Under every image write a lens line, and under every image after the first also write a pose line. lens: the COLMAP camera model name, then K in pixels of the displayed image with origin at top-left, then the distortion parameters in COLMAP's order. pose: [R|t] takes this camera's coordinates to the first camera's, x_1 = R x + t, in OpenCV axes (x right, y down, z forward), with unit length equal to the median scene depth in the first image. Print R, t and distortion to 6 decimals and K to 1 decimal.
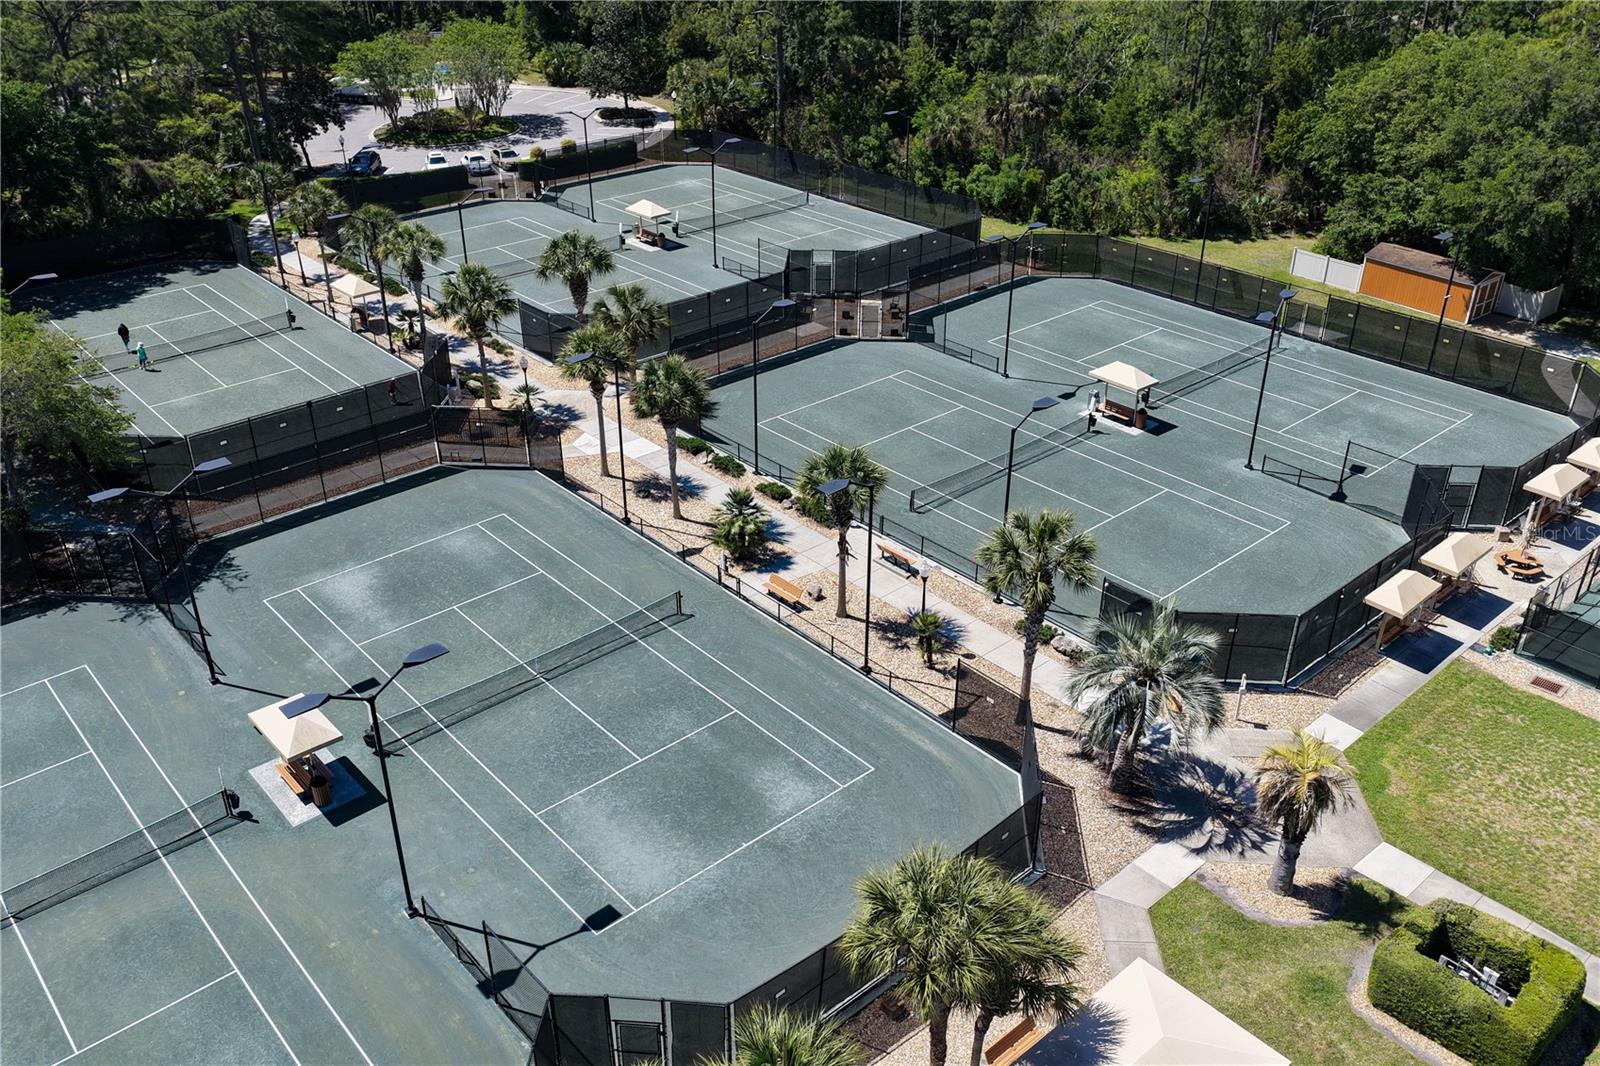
lens RADIAL K [[1334.6, 0, 800.0], [0, 1334.6, 533.0], [0, 0, 1]] dist [-0.005319, 0.010318]
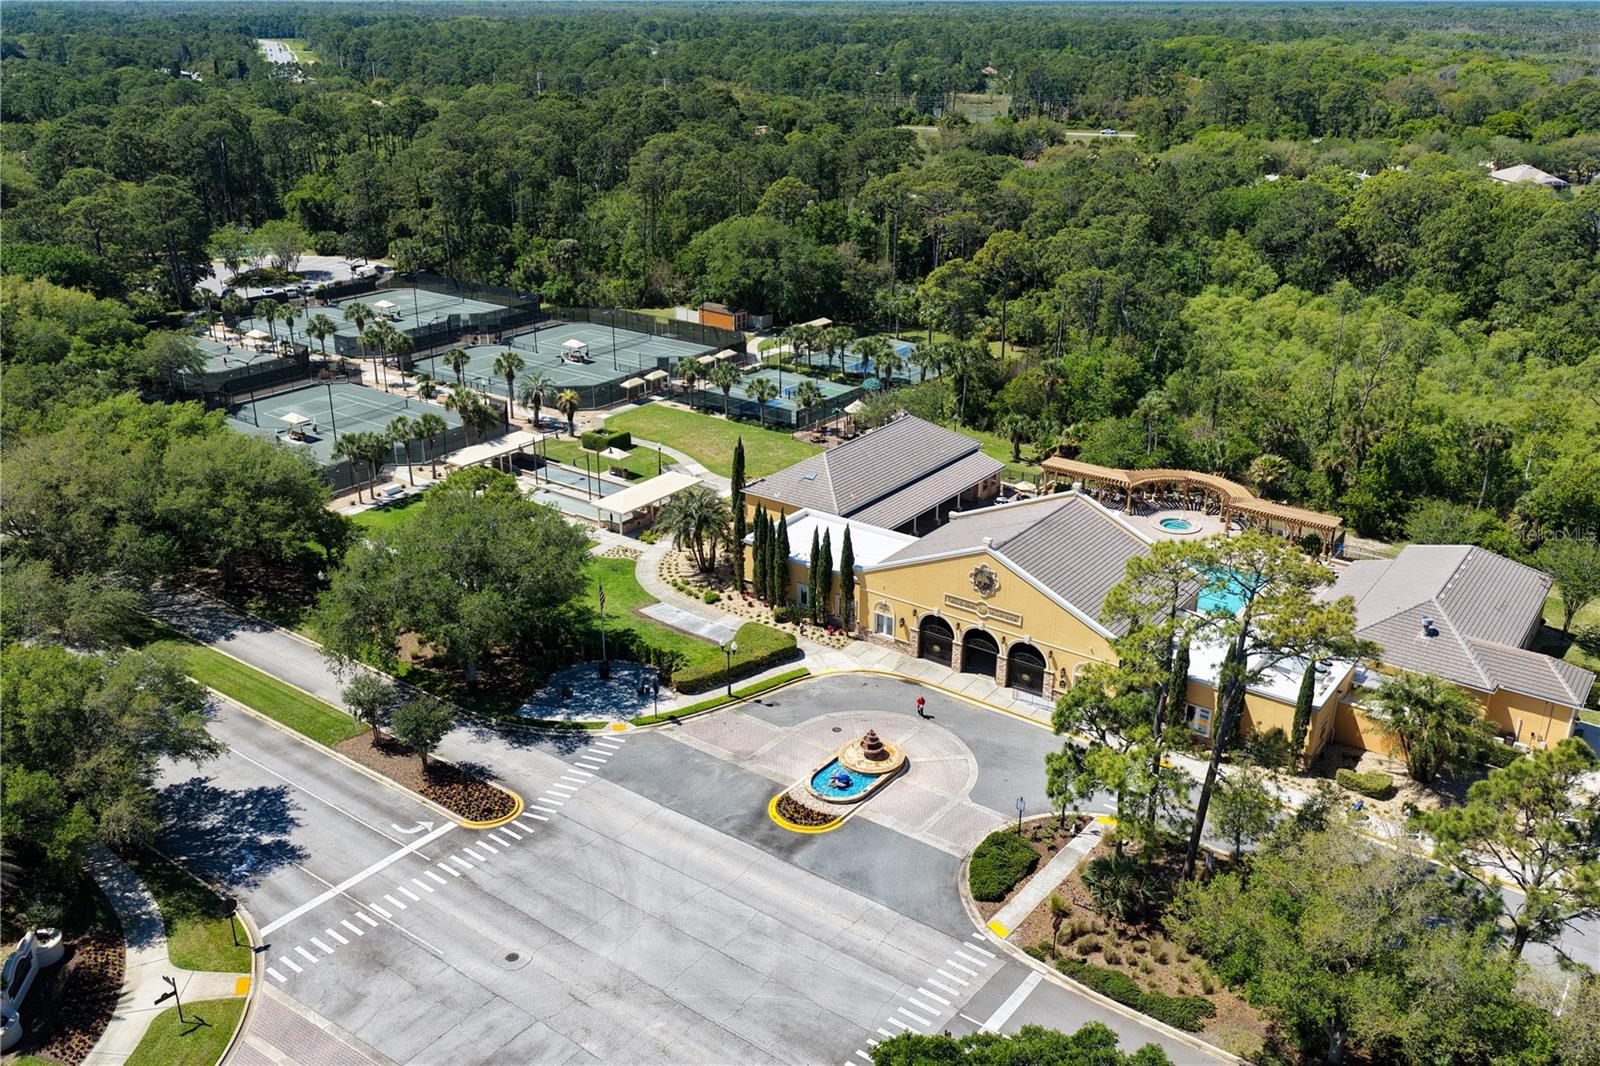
lens RADIAL K [[1325.0, 0, 800.0], [0, 1325.0, 533.0], [0, 0, 1]] dist [-0.007342, 0.014524]
pose [[0.978294, -0.072502, 0.194125, 0.109418], [0.095472, 0.989144, -0.111706, 0.464186], [-0.183918, 0.127815, 0.974596, -1.266301]]
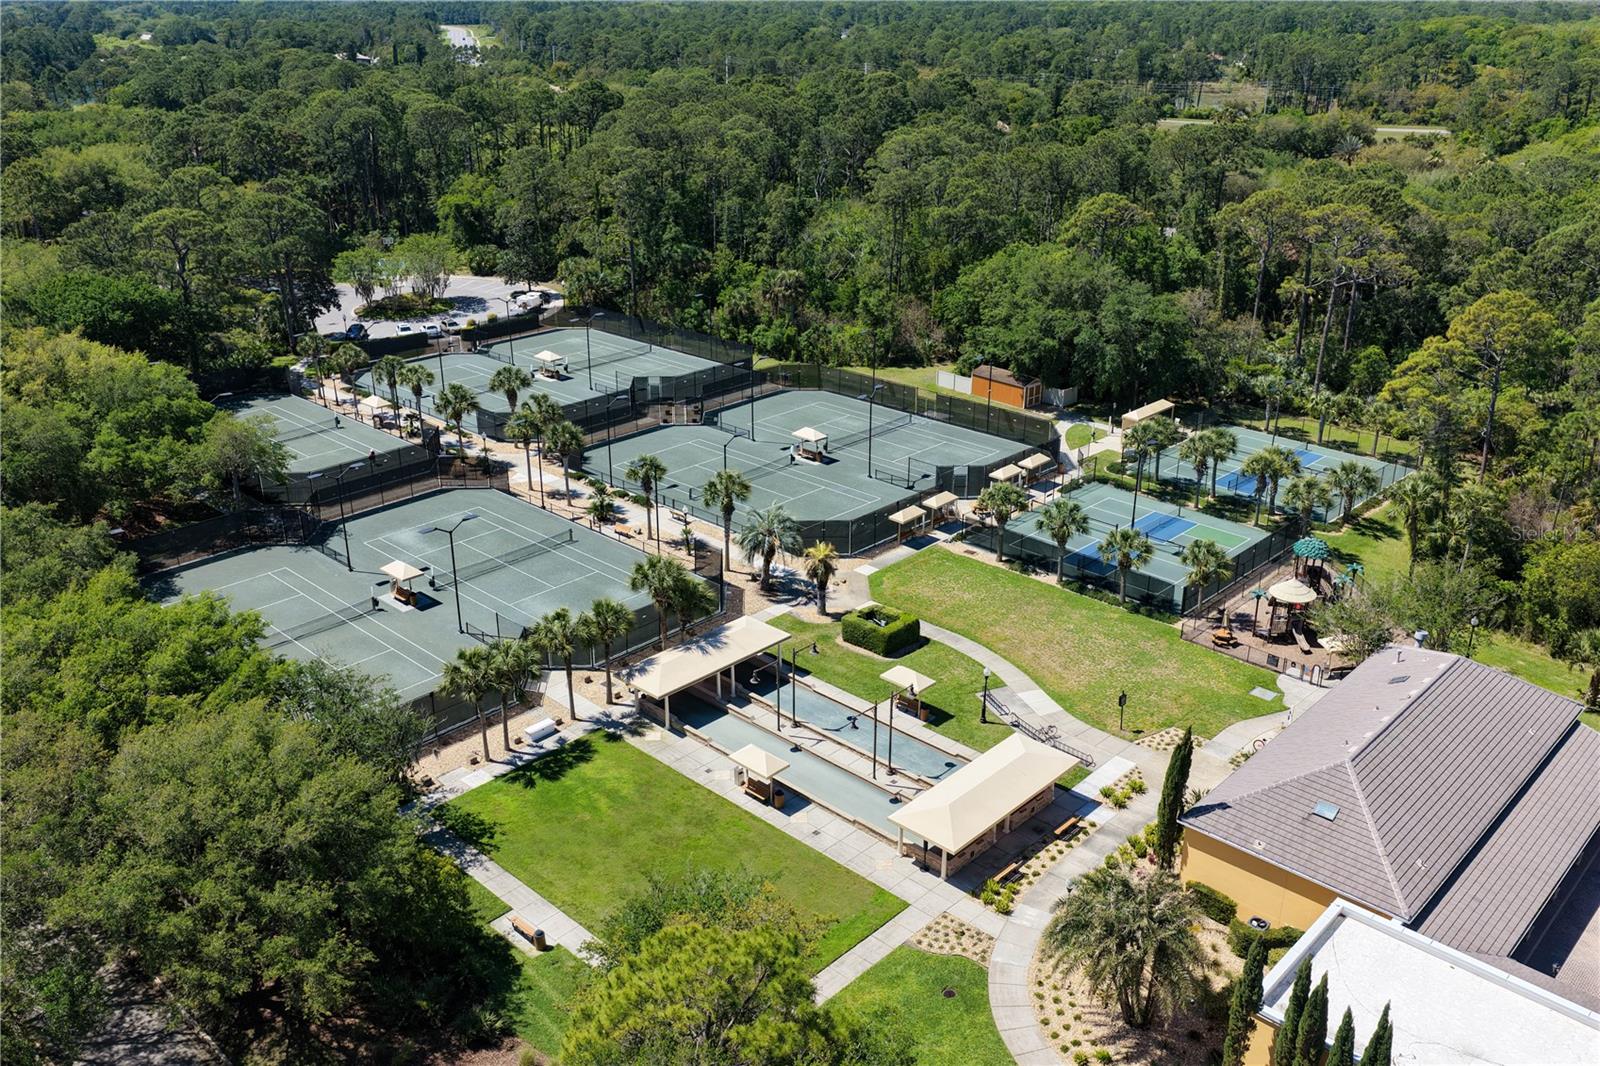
lens RADIAL K [[1325.0, 0, 800.0], [0, 1325.0, 533.0], [0, 0, 1]] dist [-0.007342, 0.014524]
pose [[0.996340, -0.031786, 0.079347, 0.060028], [0.040572, 0.992915, -0.111689, 0.174590], [-0.075235, 0.114499, 0.990570, -0.634829]]
